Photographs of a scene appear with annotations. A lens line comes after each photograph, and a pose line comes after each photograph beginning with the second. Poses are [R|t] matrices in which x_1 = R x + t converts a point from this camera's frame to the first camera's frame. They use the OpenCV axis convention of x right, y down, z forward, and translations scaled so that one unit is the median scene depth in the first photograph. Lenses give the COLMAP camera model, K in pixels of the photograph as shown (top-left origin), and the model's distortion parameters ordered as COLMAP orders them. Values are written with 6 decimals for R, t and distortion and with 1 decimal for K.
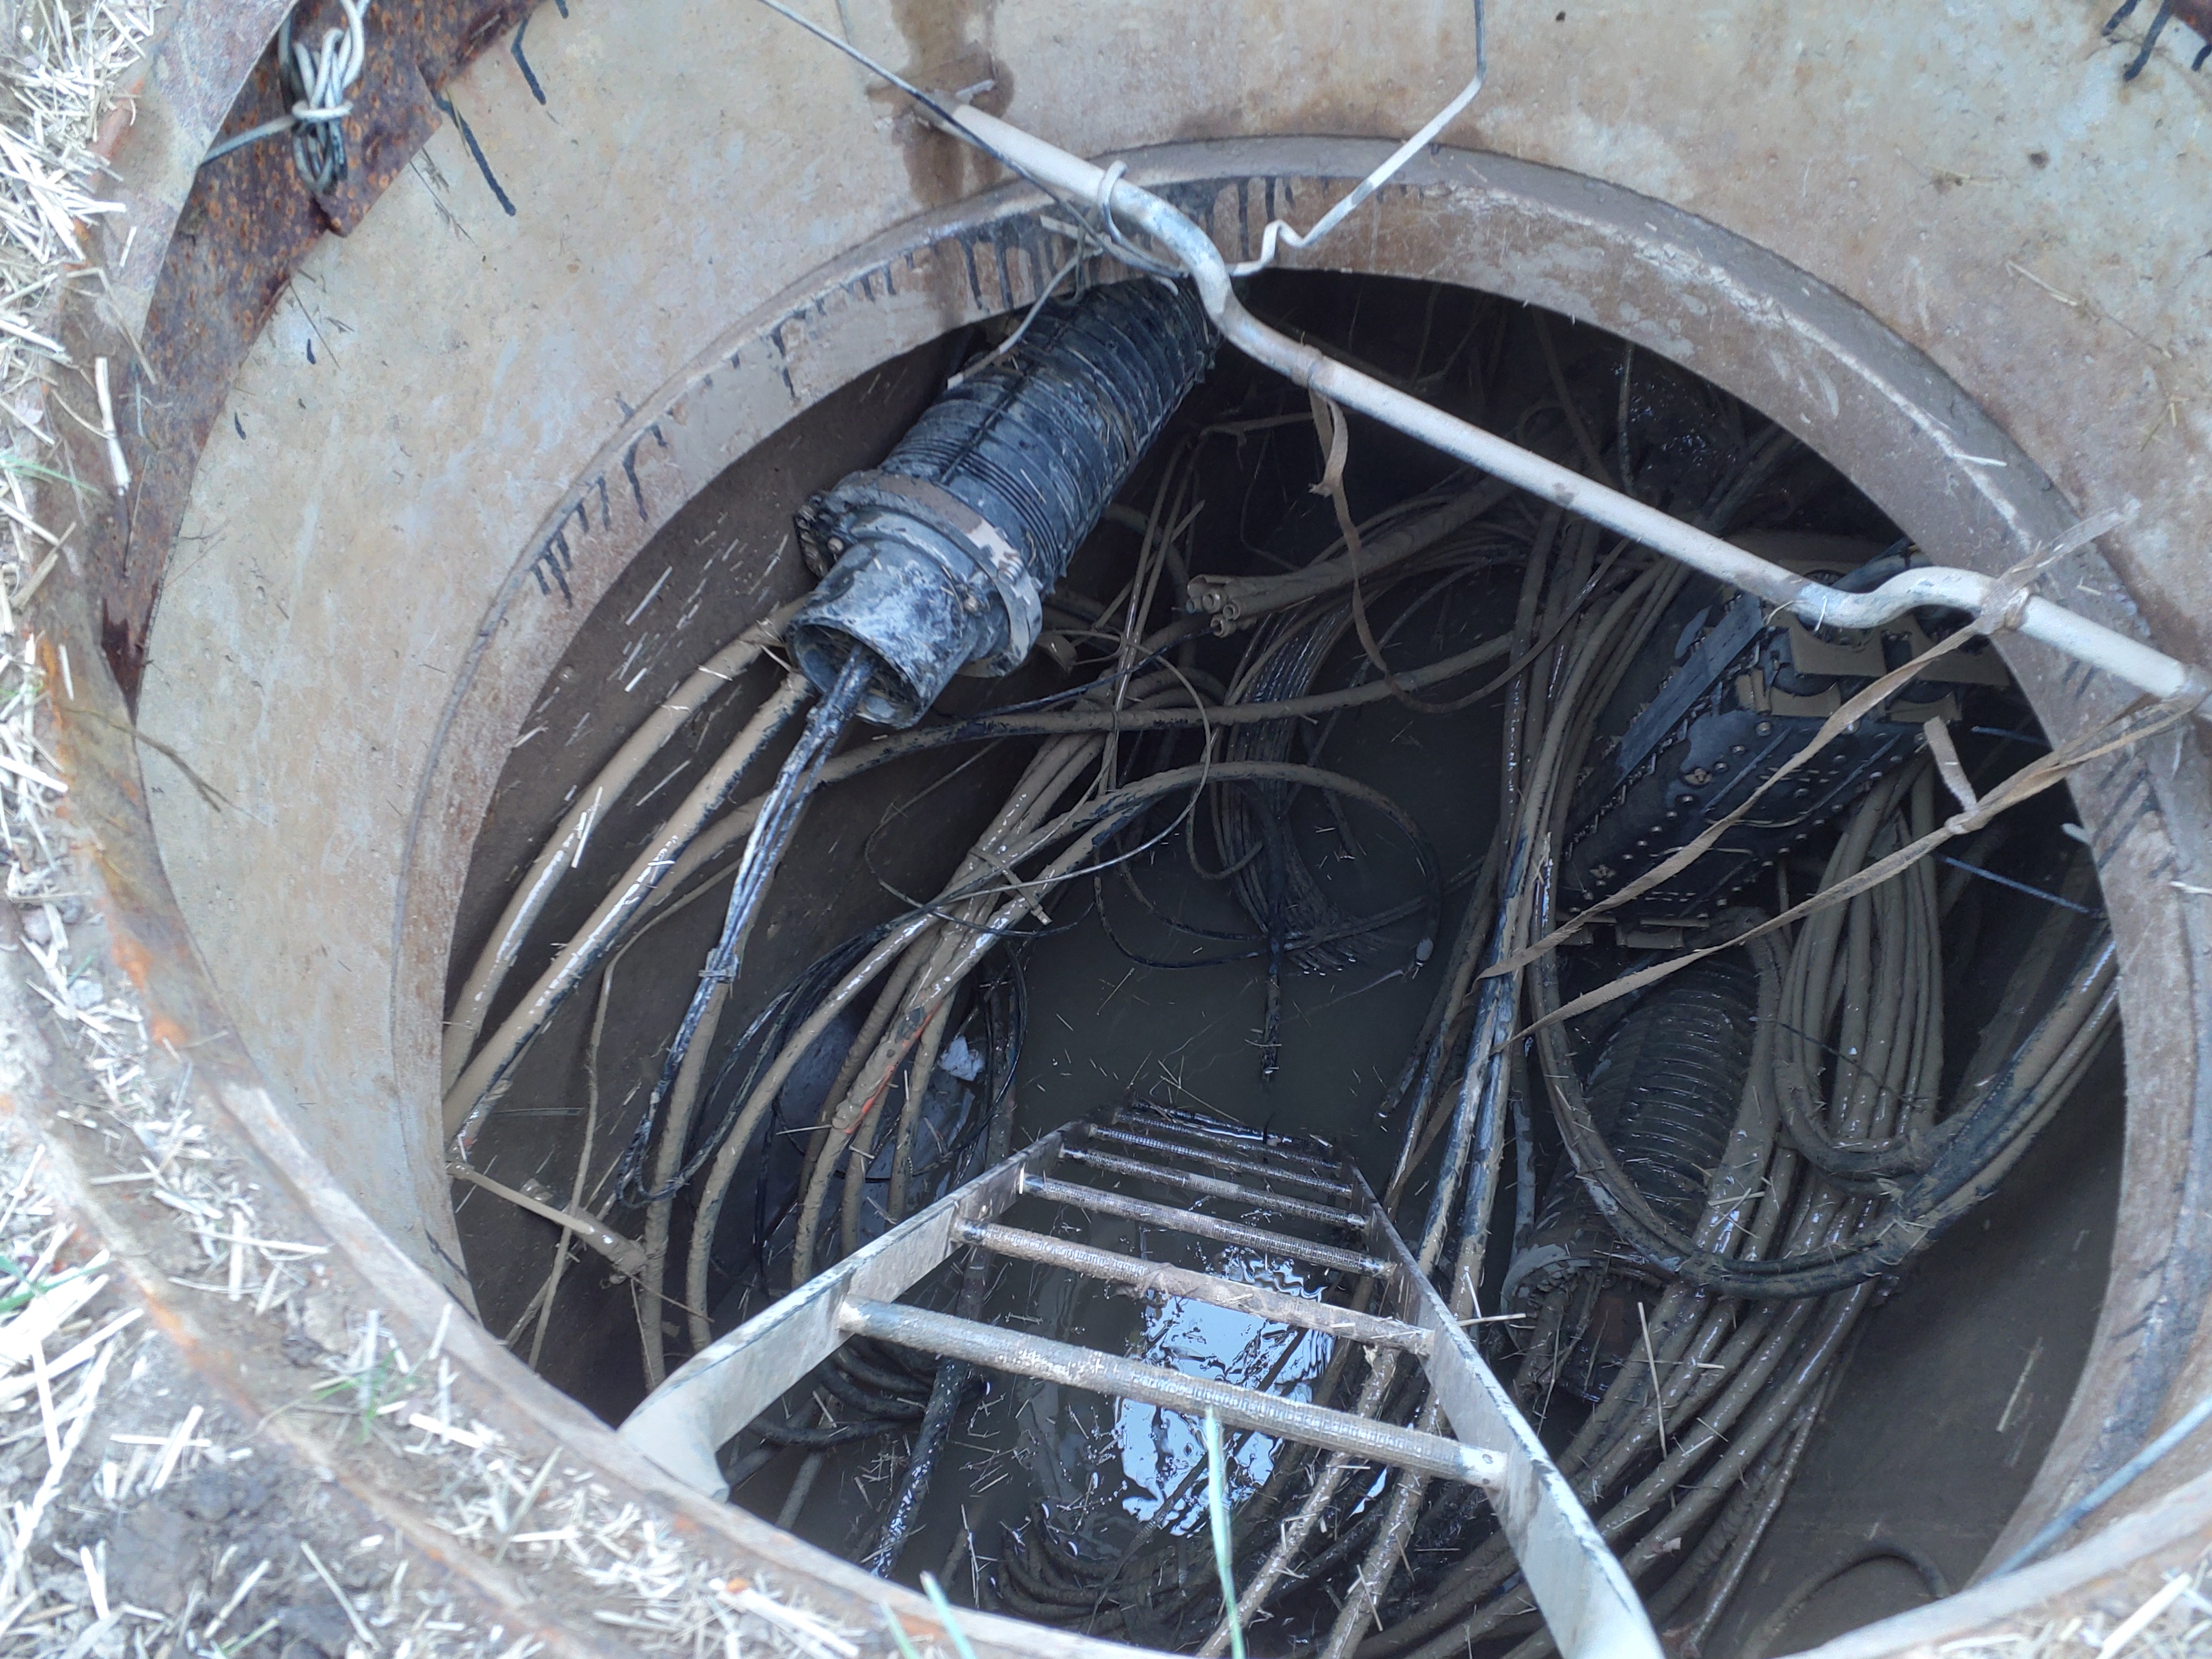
lens RADIAL K [[1710.7, 0, 1125.8], [0, 1710.7, 885.0], [0, 0, 1]] dist [0.022556, -0.032028]
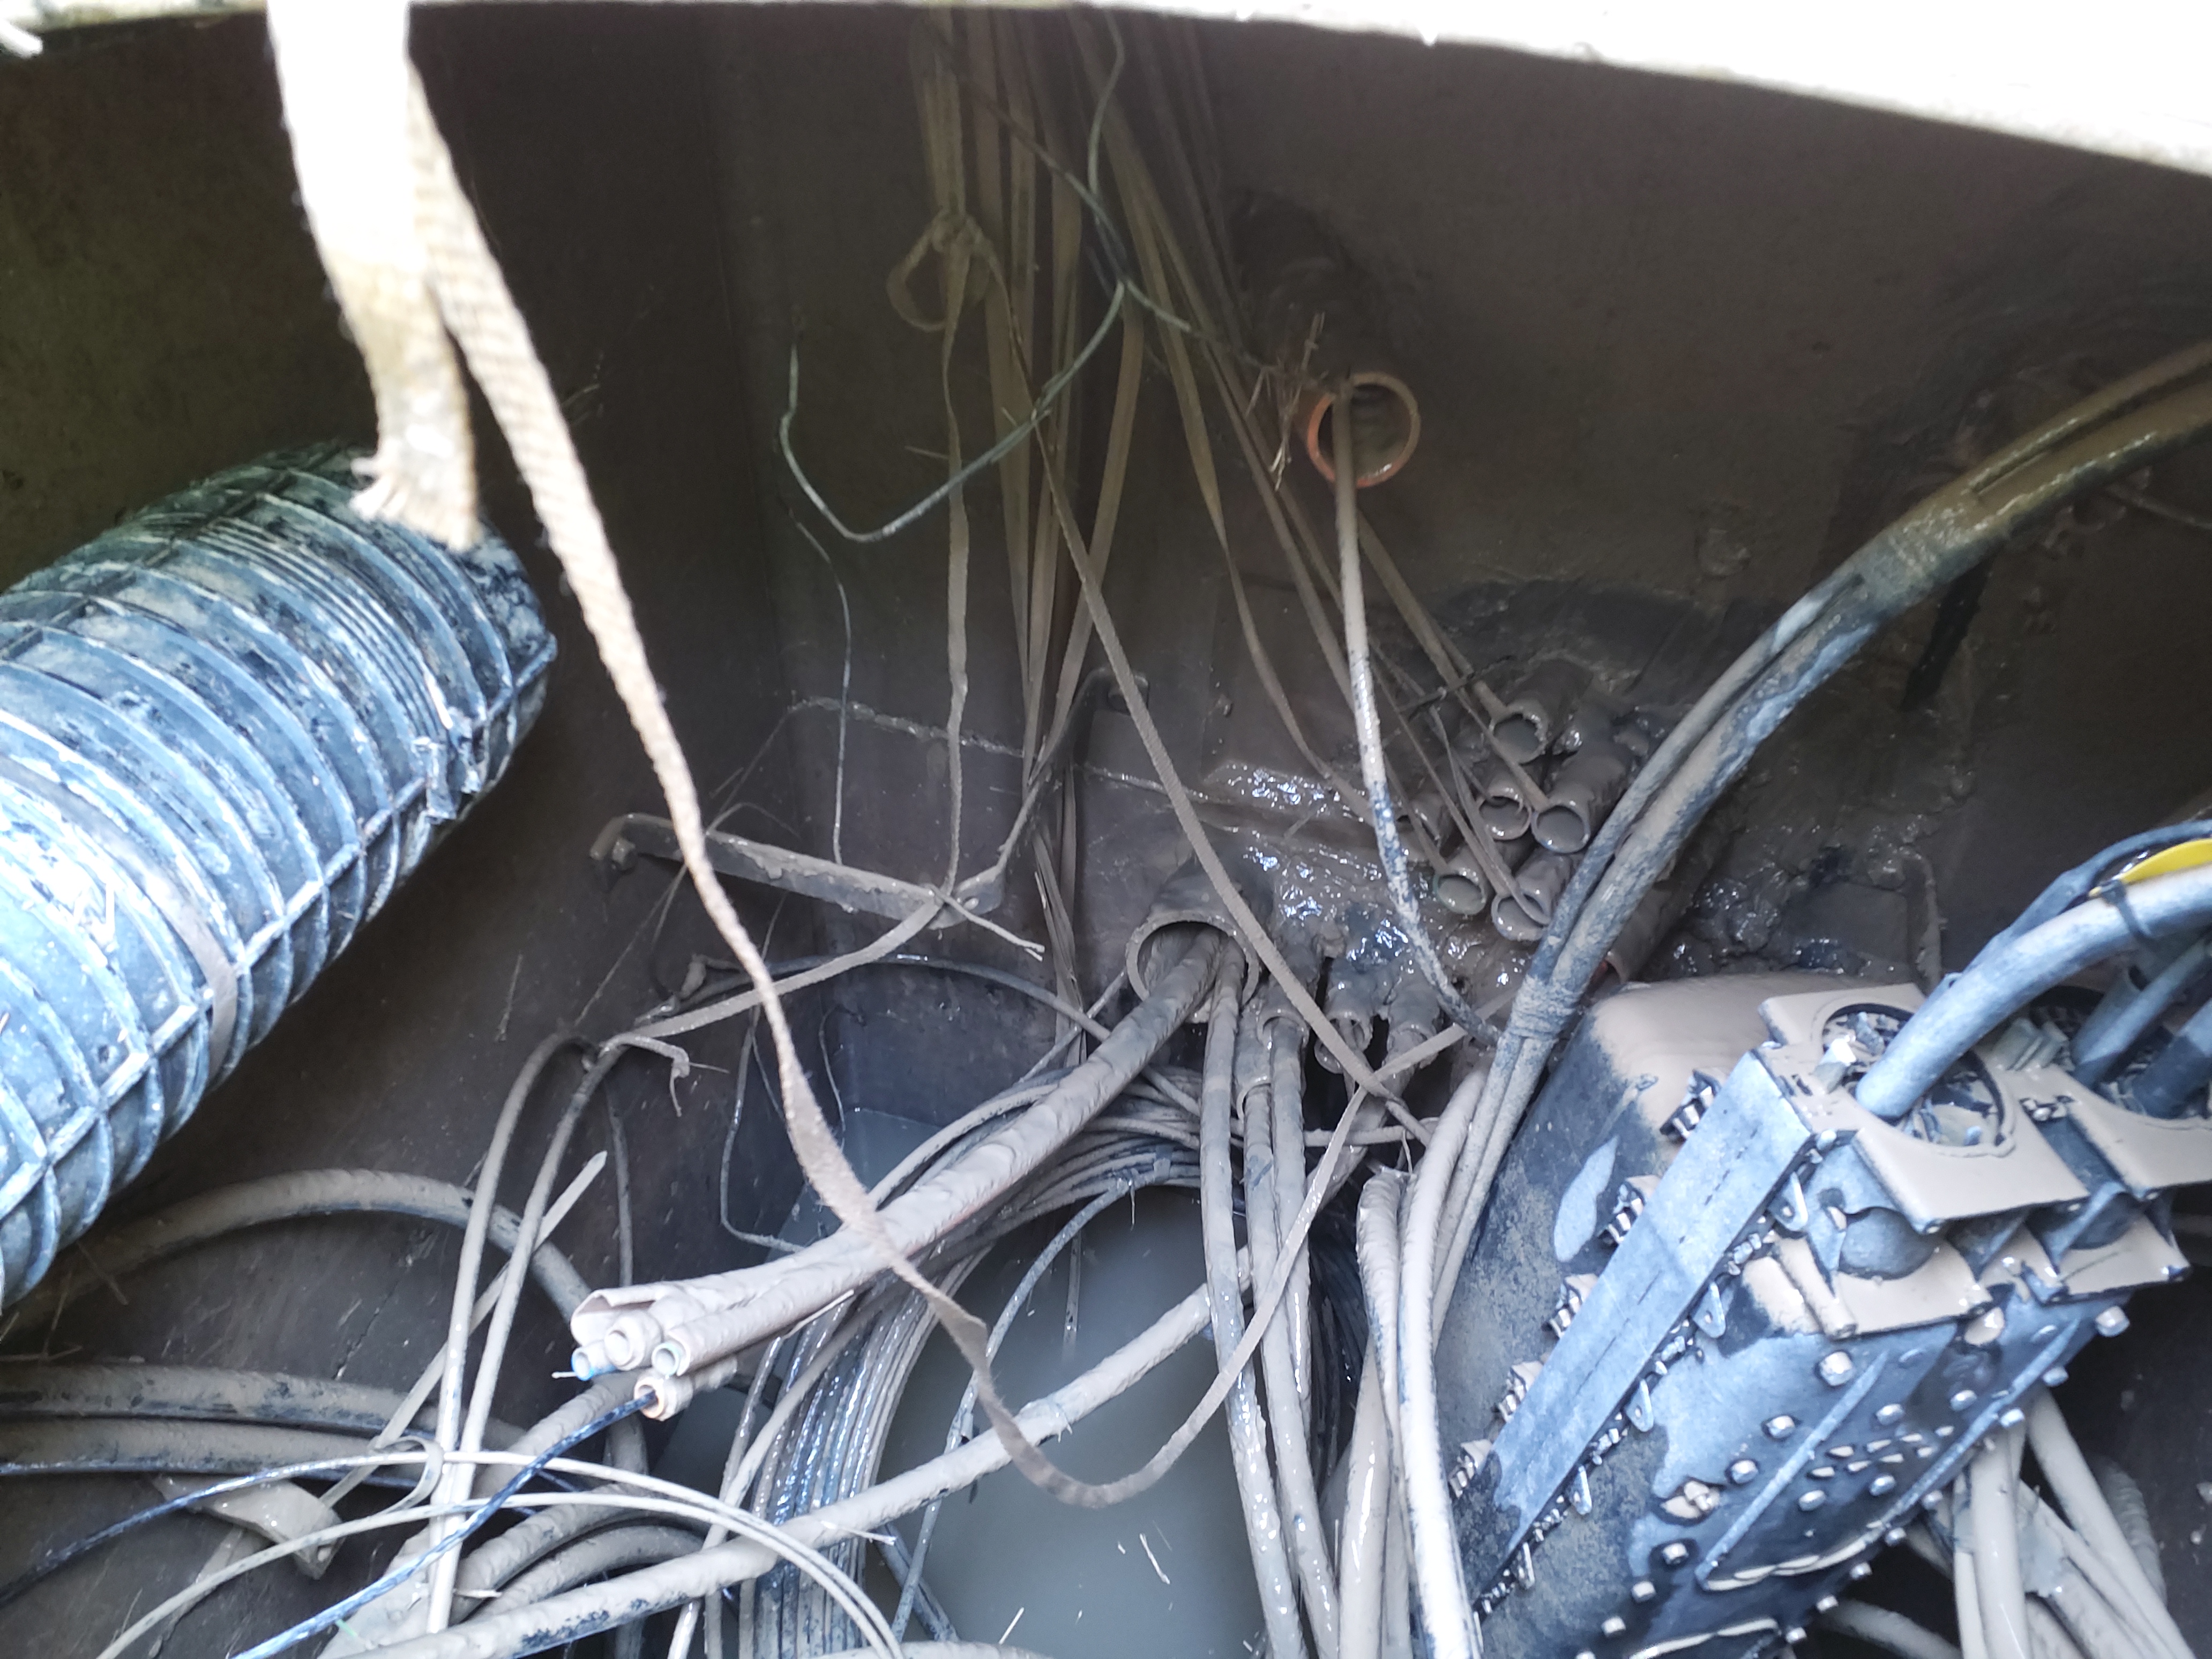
lens RADIAL K [[1710.7, 0, 1098.1], [0, 1710.7, 827.5], [0, 0, 1]] dist [0.022556, -0.032028]
pose [[0.959838, -0.129282, 0.248992, 0.104717], [0.225055, 0.884716, -0.408200, -0.090058], [-0.167515, 0.447843, 0.878280, 0.671867]]
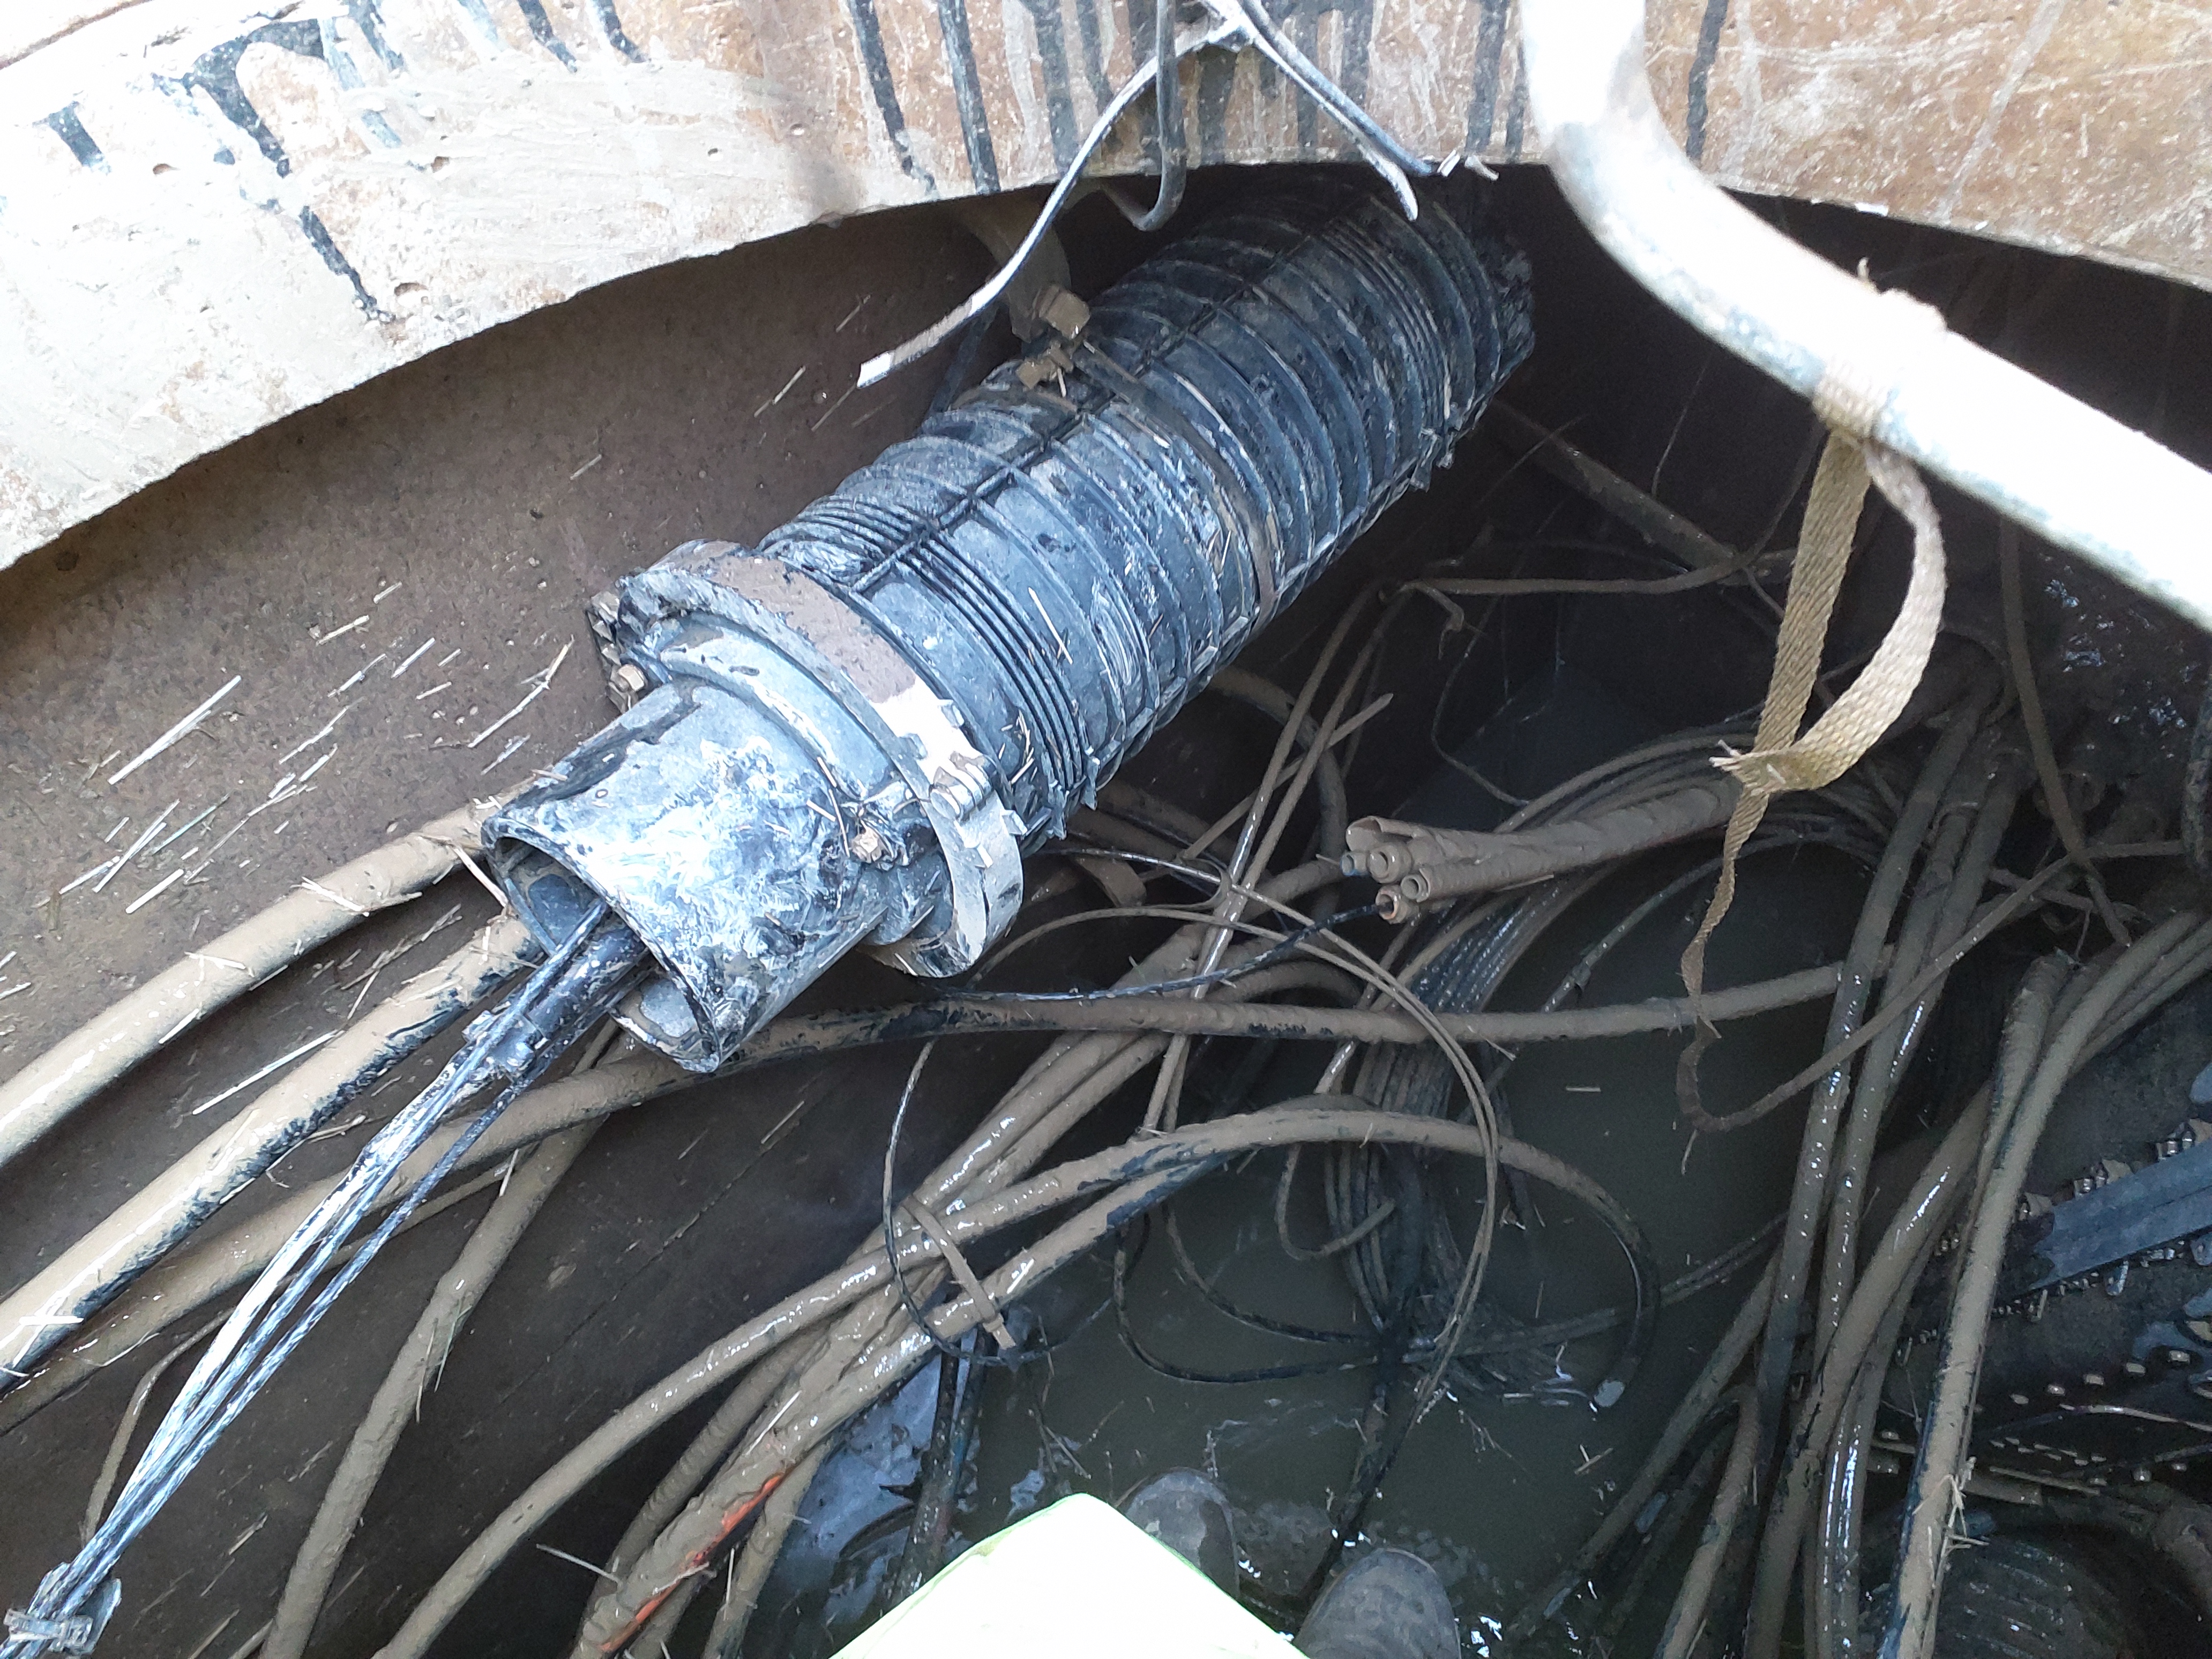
lens RADIAL K [[1710.7, 0, 1088.5], [0, 1710.7, 820.4], [0, 0, 1]] dist [0.022556, -0.032028]
pose [[0.979976, 0.167227, -0.108088, 0.019087], [-0.178143, 0.978835, -0.100731, -0.130664], [0.088955, 0.117969, 0.989025, 0.522462]]
